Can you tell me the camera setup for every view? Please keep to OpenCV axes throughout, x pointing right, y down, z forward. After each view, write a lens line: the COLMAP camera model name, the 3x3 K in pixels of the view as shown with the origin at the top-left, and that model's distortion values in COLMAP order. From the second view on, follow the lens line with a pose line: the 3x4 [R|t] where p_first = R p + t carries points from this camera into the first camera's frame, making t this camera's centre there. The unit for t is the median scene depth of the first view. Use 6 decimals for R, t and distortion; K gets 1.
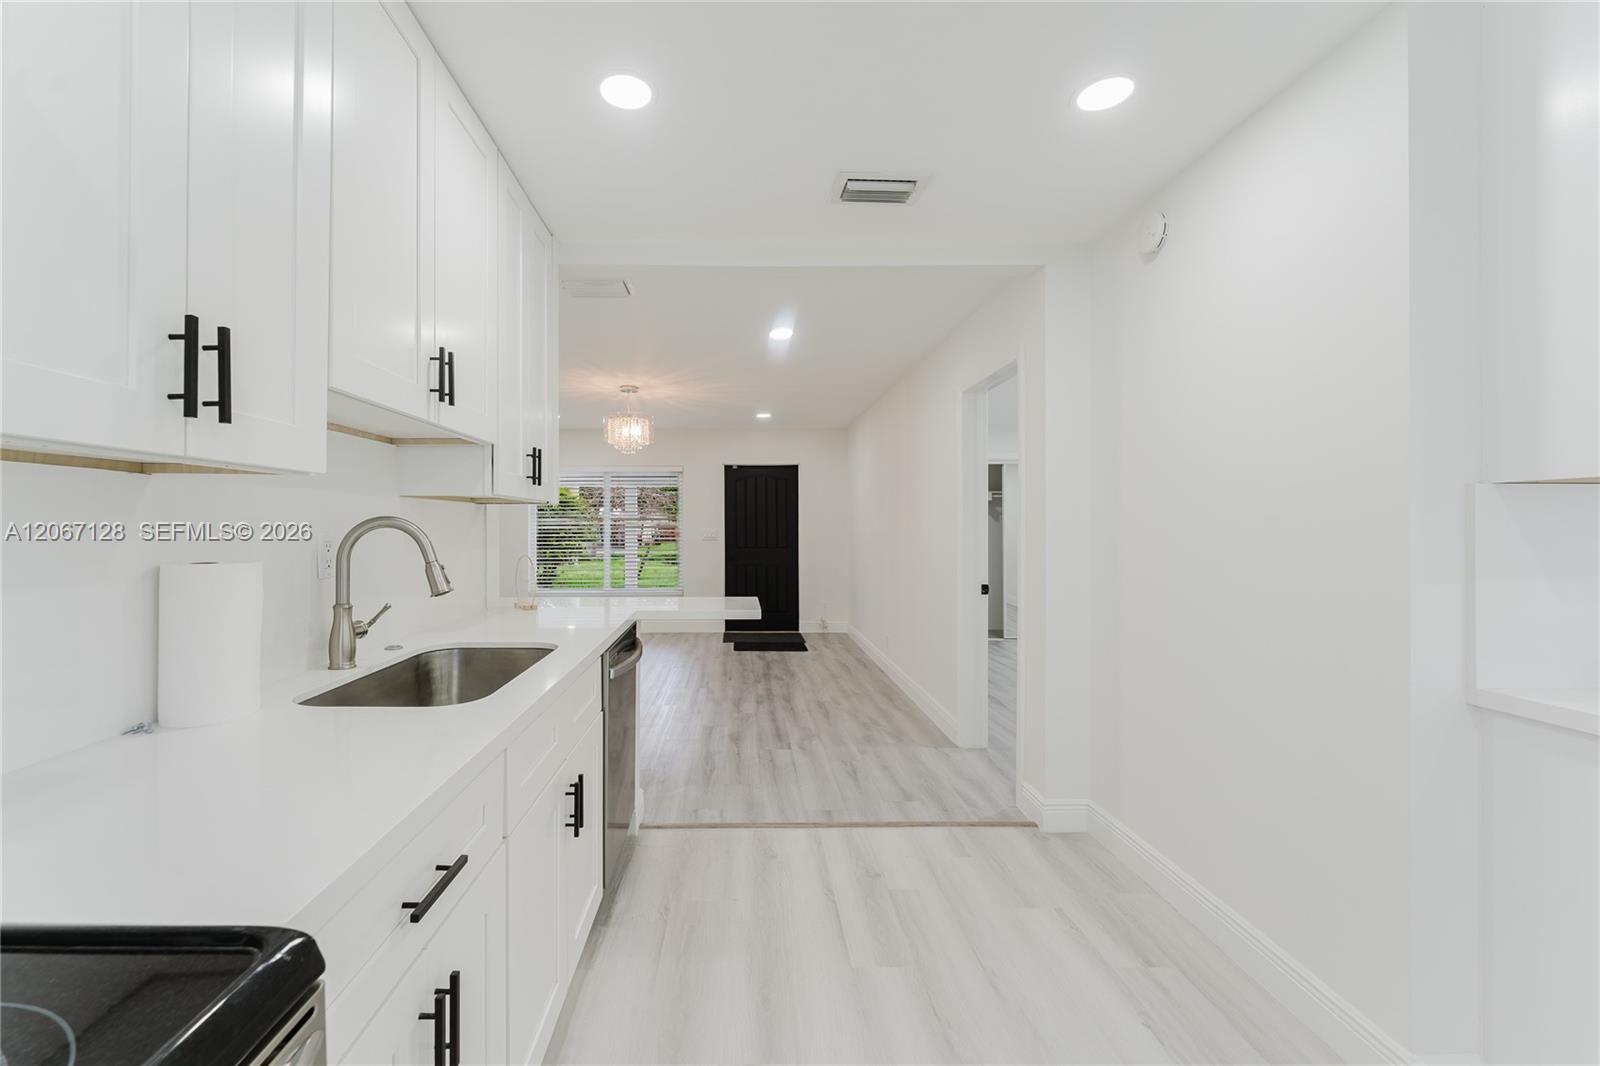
lens RADIAL K [[659.2, 0, 749.2], [0, 659.2, 538.0], [0, 0, 1]] dist [-0.010026, 0.000121]
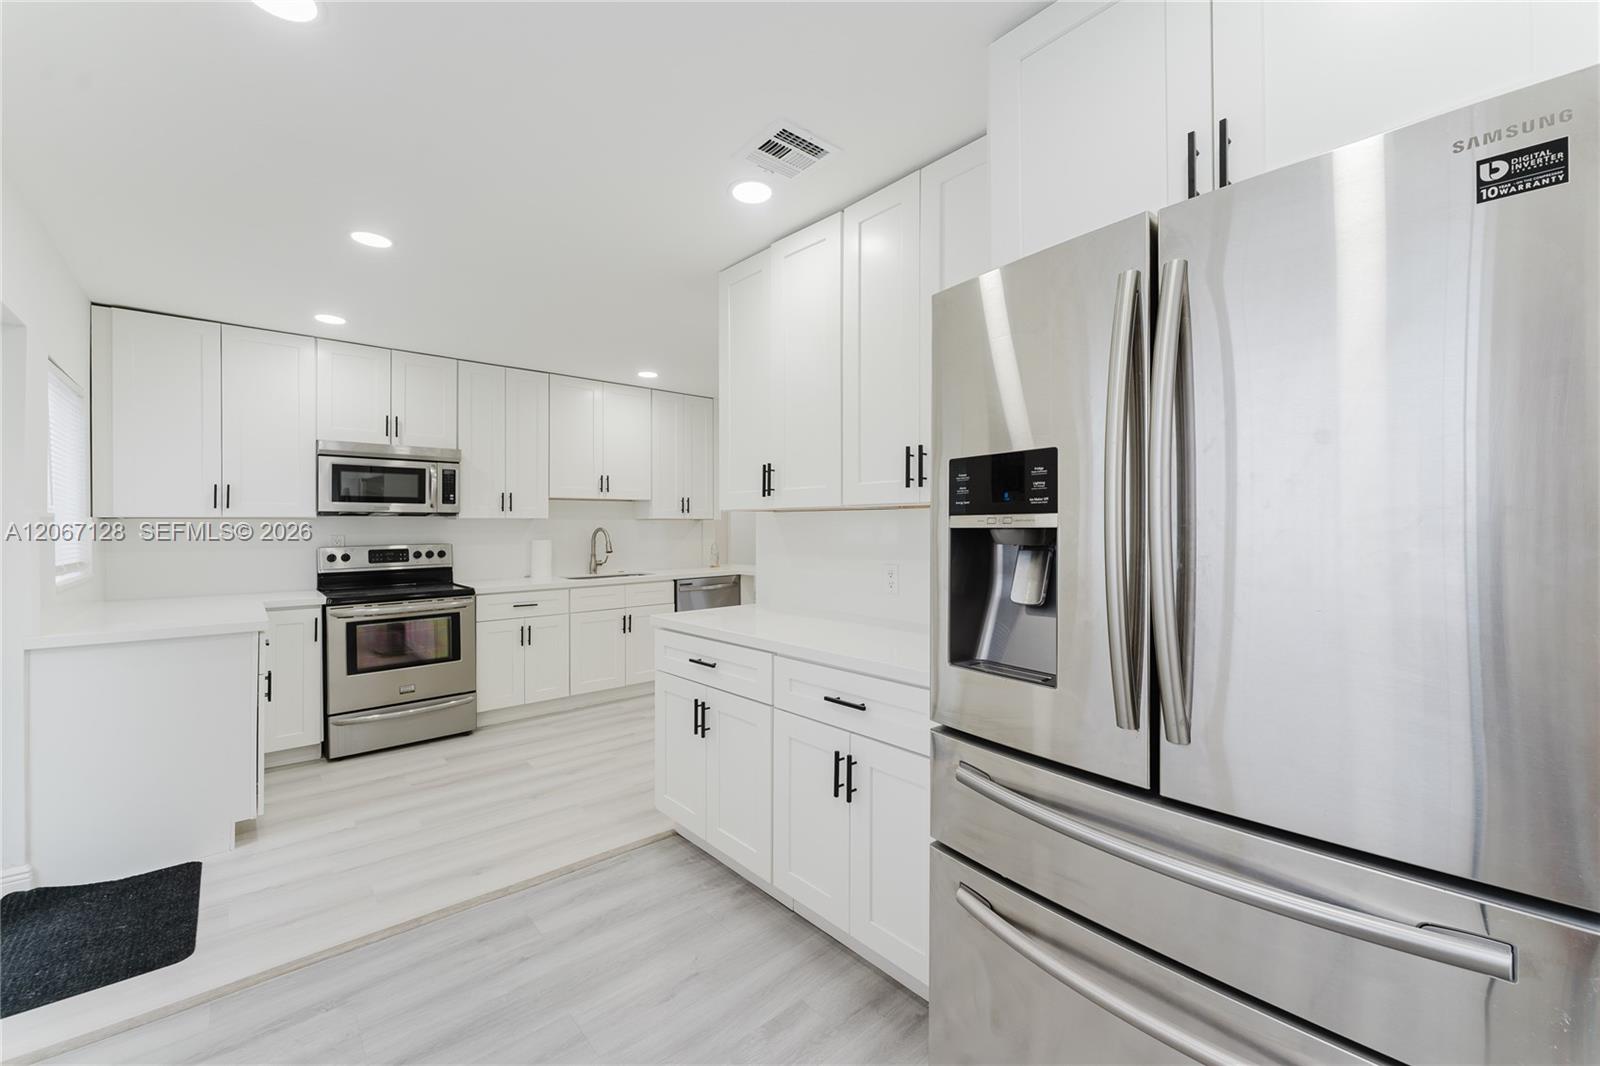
lens RADIAL K [[643.2, 0, 799.5], [0, 643.2, 525.6], [0, 0, 1]] dist [-0.003709, -0.000660]
pose [[0.663346, -0.004526, -0.748299, 2.480397], [-0.006148, 0.999915, -0.011498, -0.009408], [0.748288, 0.012227, 0.663261, -0.359440]]
